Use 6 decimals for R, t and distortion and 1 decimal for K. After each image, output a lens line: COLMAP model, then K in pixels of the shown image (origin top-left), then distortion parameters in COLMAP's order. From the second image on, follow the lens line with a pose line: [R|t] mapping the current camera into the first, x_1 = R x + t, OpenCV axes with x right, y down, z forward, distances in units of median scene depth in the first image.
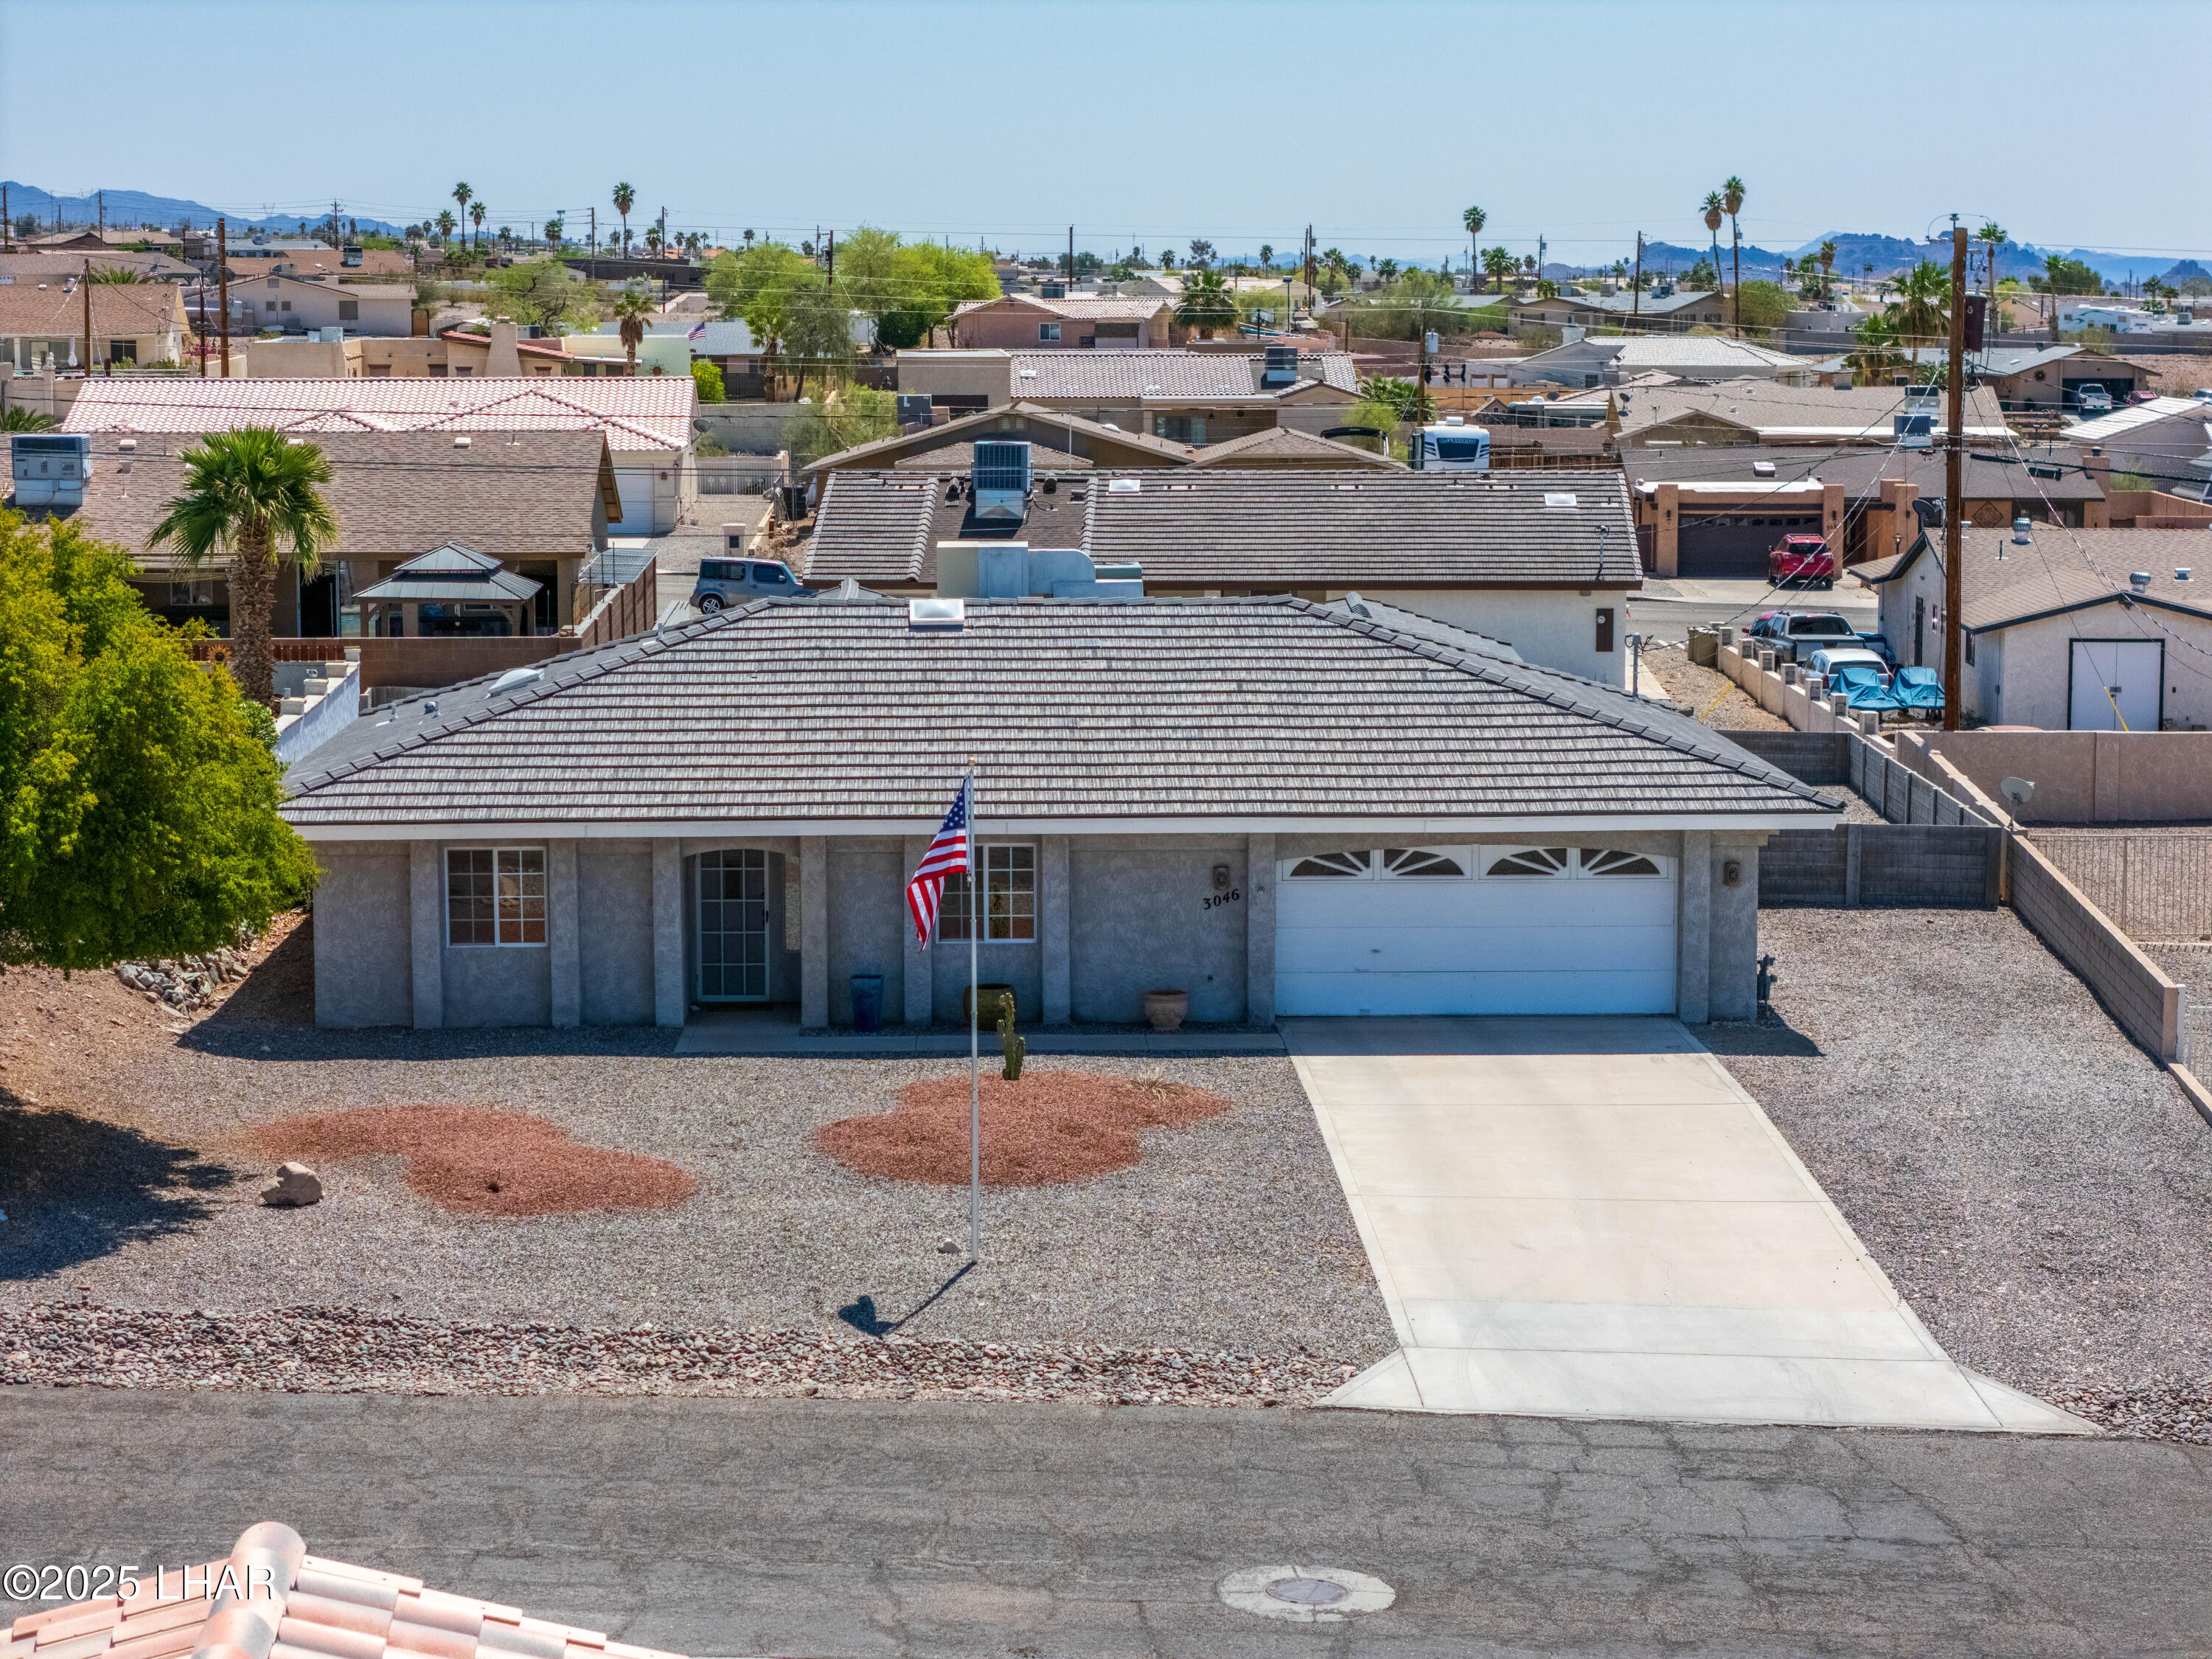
lens RADIAL K [[4410.9, 0, 1102.1], [0, 4410.9, 828.2], [0, 0, 1]] dist [-0.020804, 0.000000]
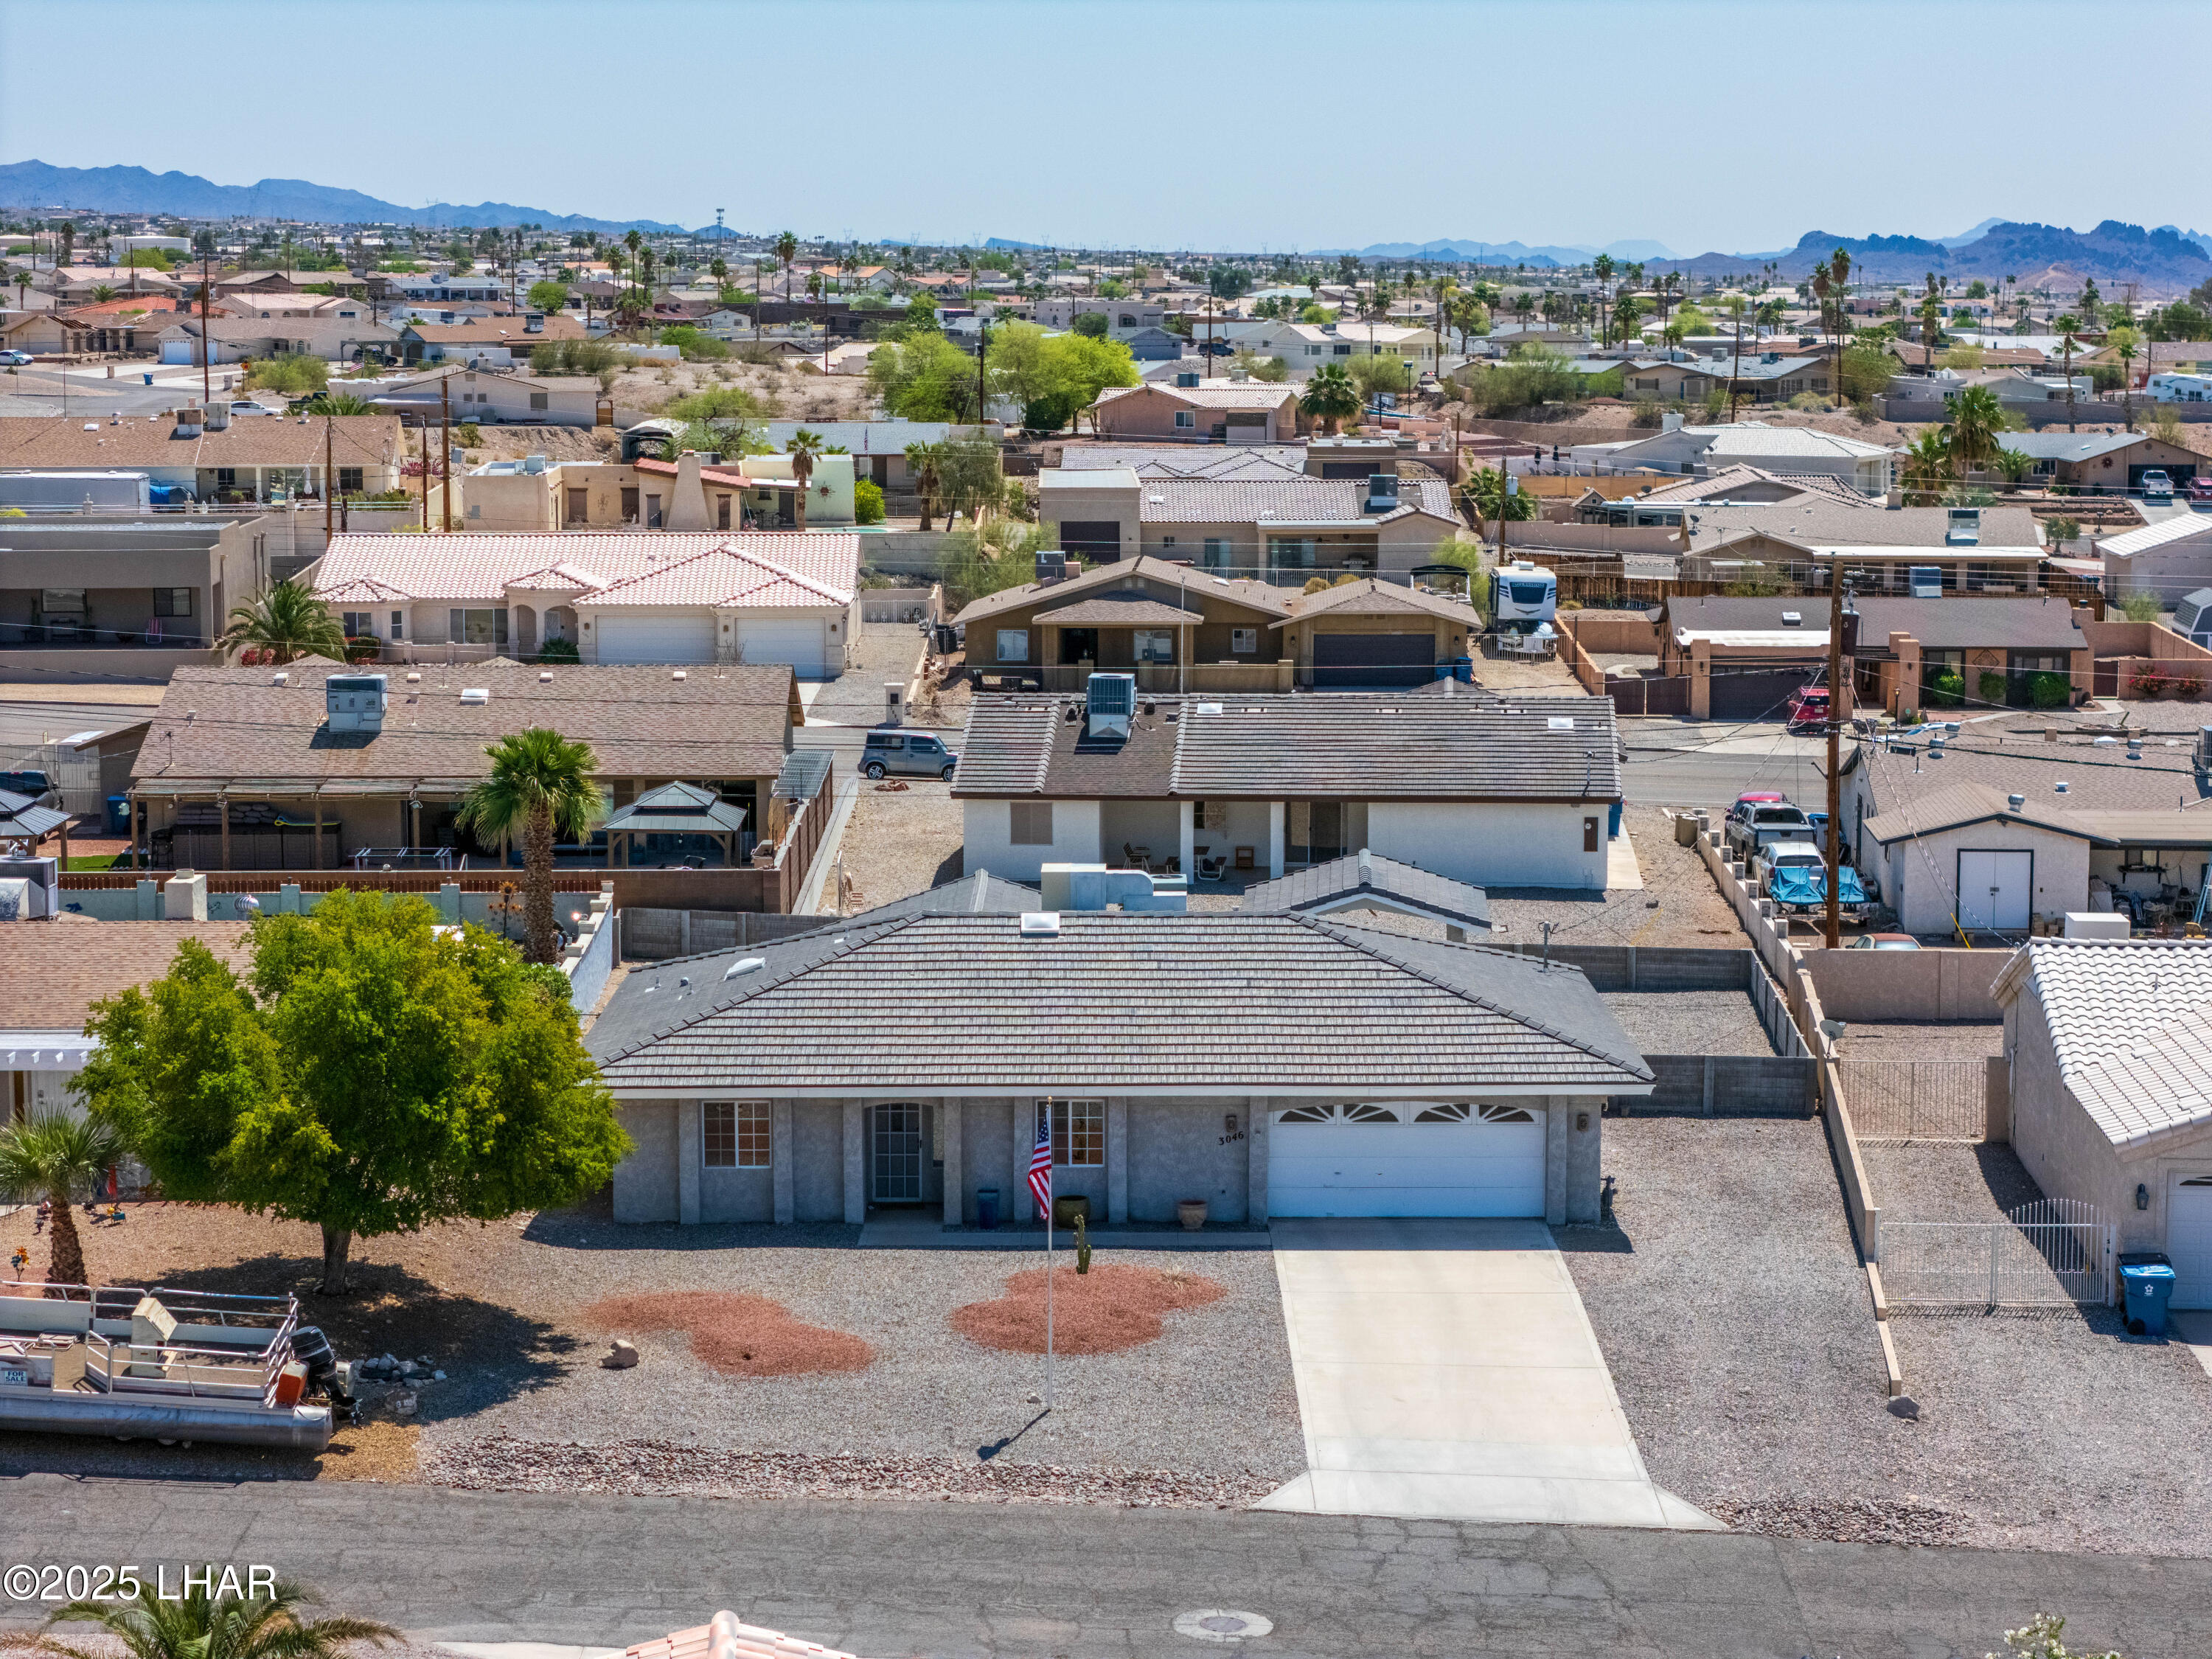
lens RADIAL K [[4410.9, 0, 1110.5], [0, 4410.9, 834.1], [0, 0, 1]] dist [-0.020804, 0.000000]
pose [[0.999447, 0.004421, -0.032965, 0.034866], [-0.004277, 0.999981, 0.004425, -0.091052], [0.032984, -0.004281, 0.999447, -0.461359]]
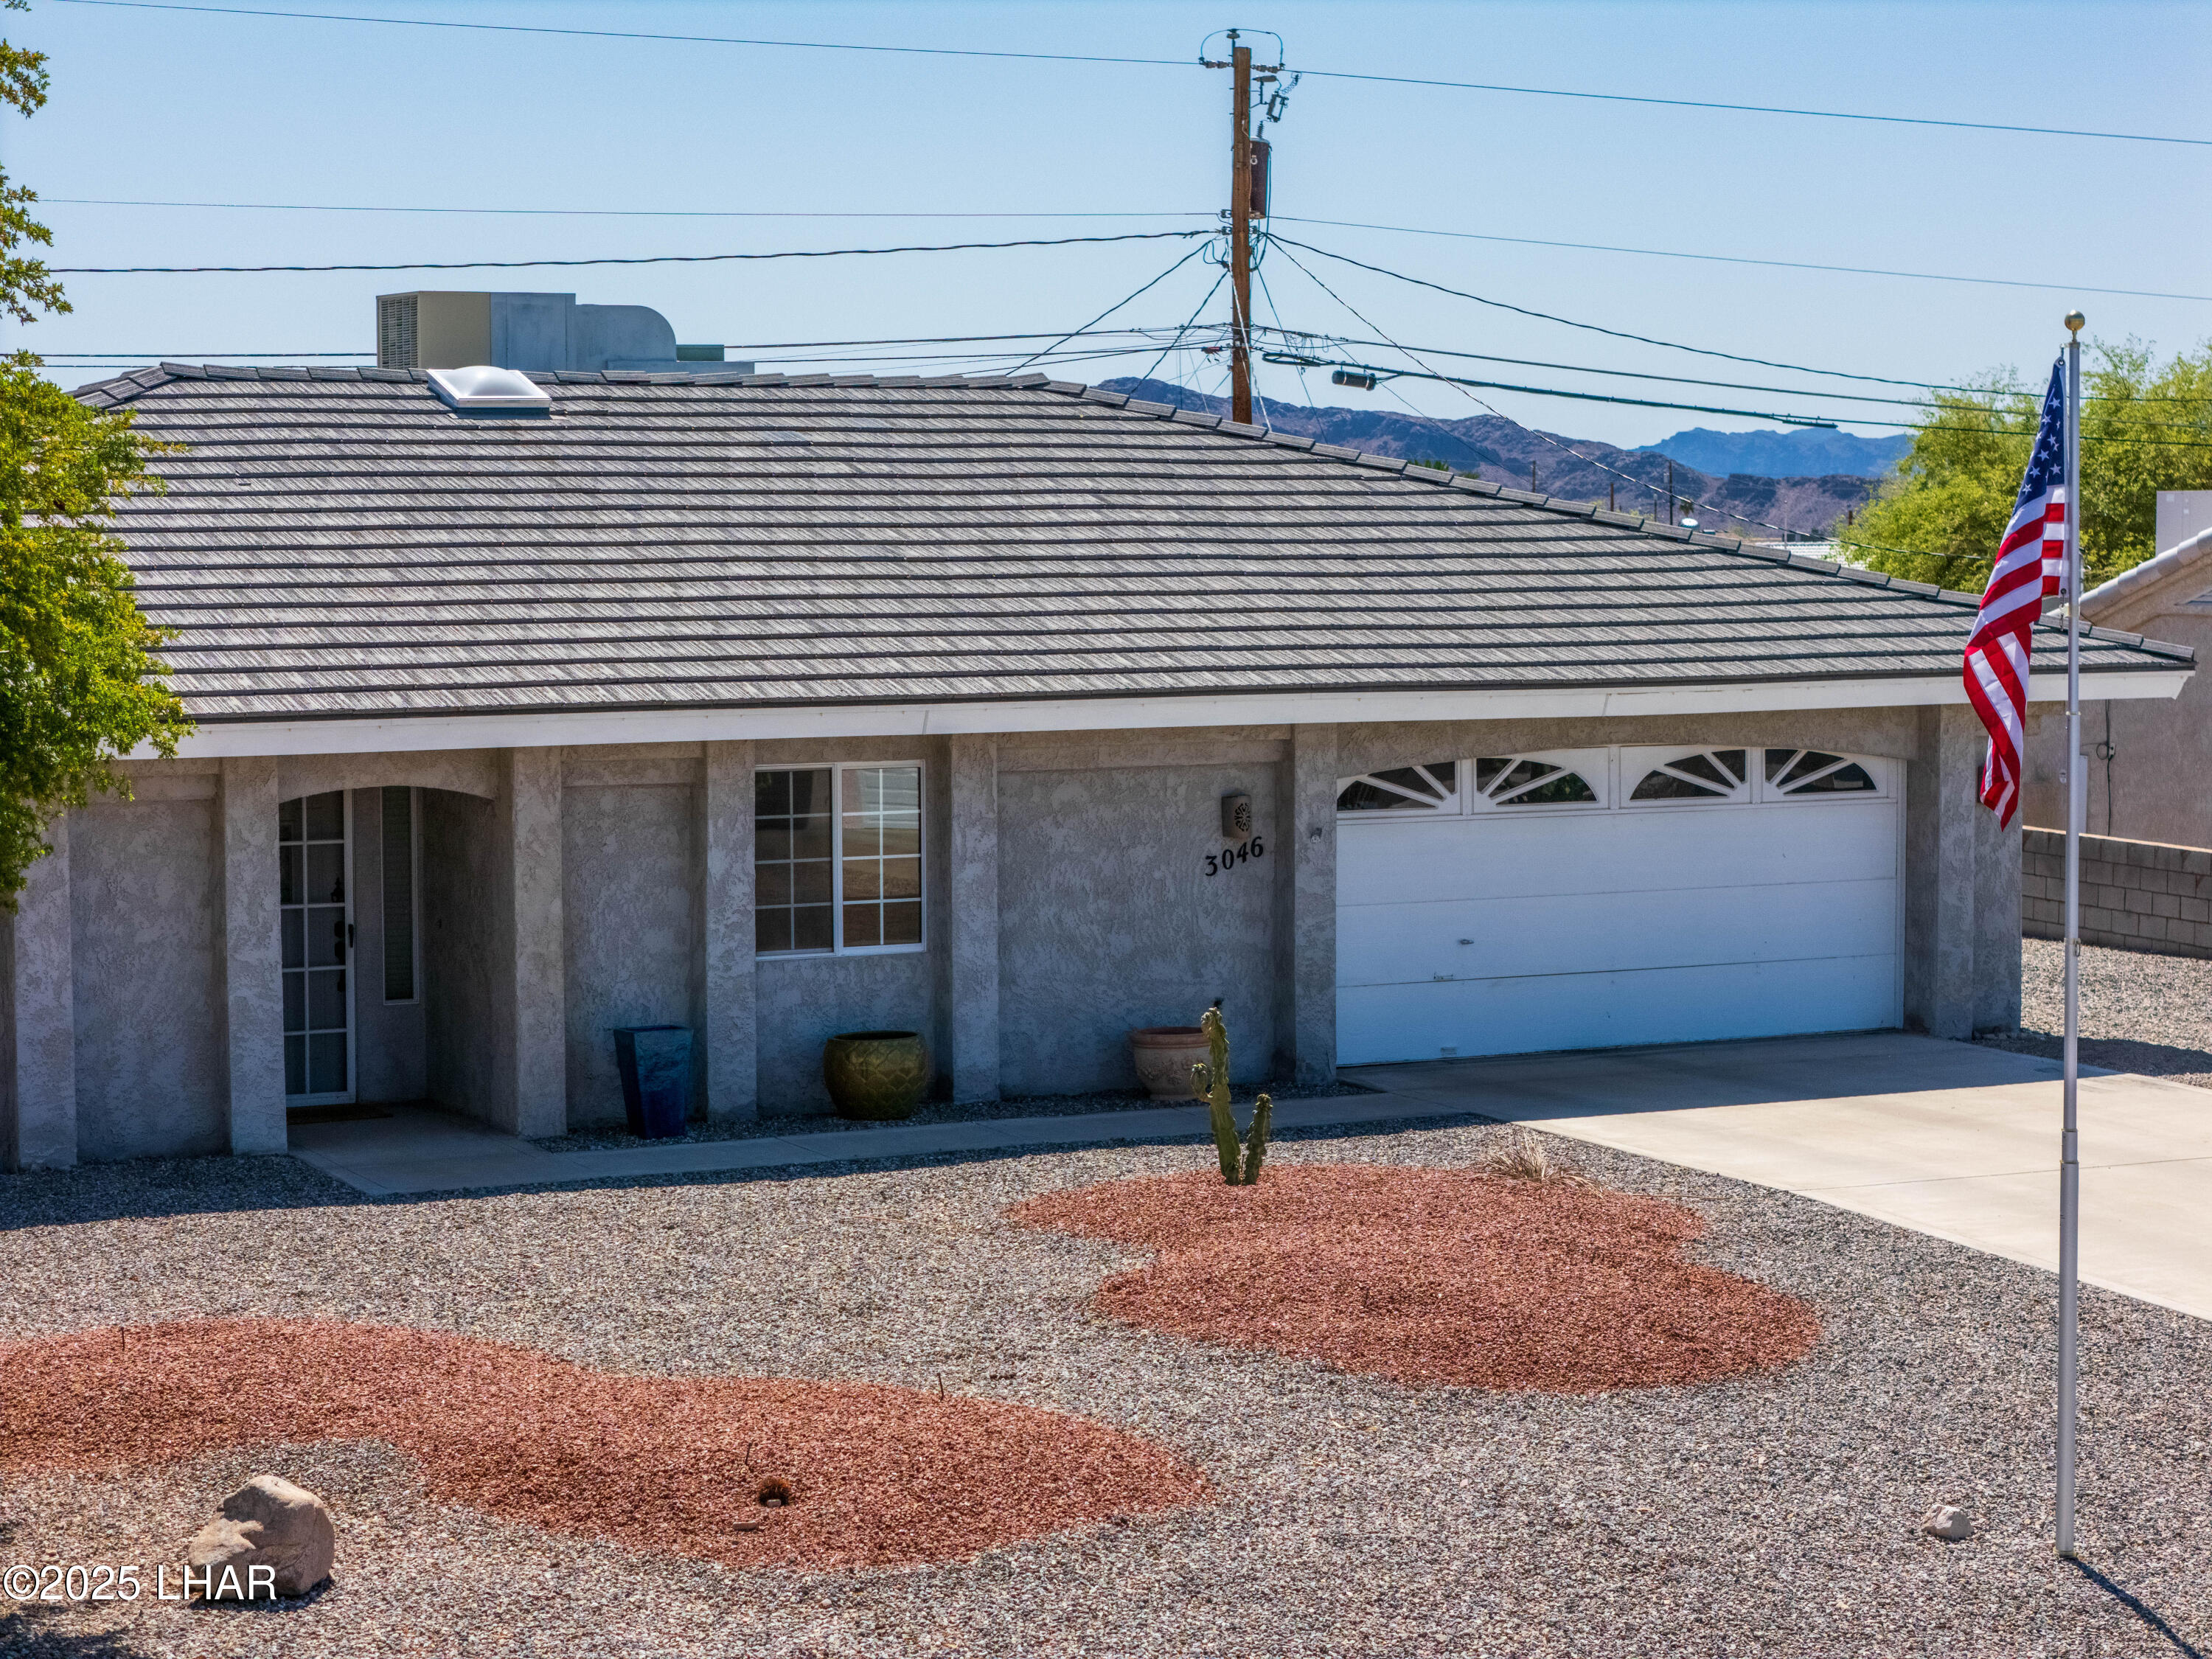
lens RADIAL K [[4410.9, 0, 1096.8], [0, 4410.9, 817.3], [0, 0, 1]] dist [-0.020804, 0.000000]
pose [[0.903995, -0.031446, 0.426385, -0.219649], [0.054106, 0.997688, -0.041132, 0.032811], [-0.424105, 0.060254, 0.903606, 0.518119]]
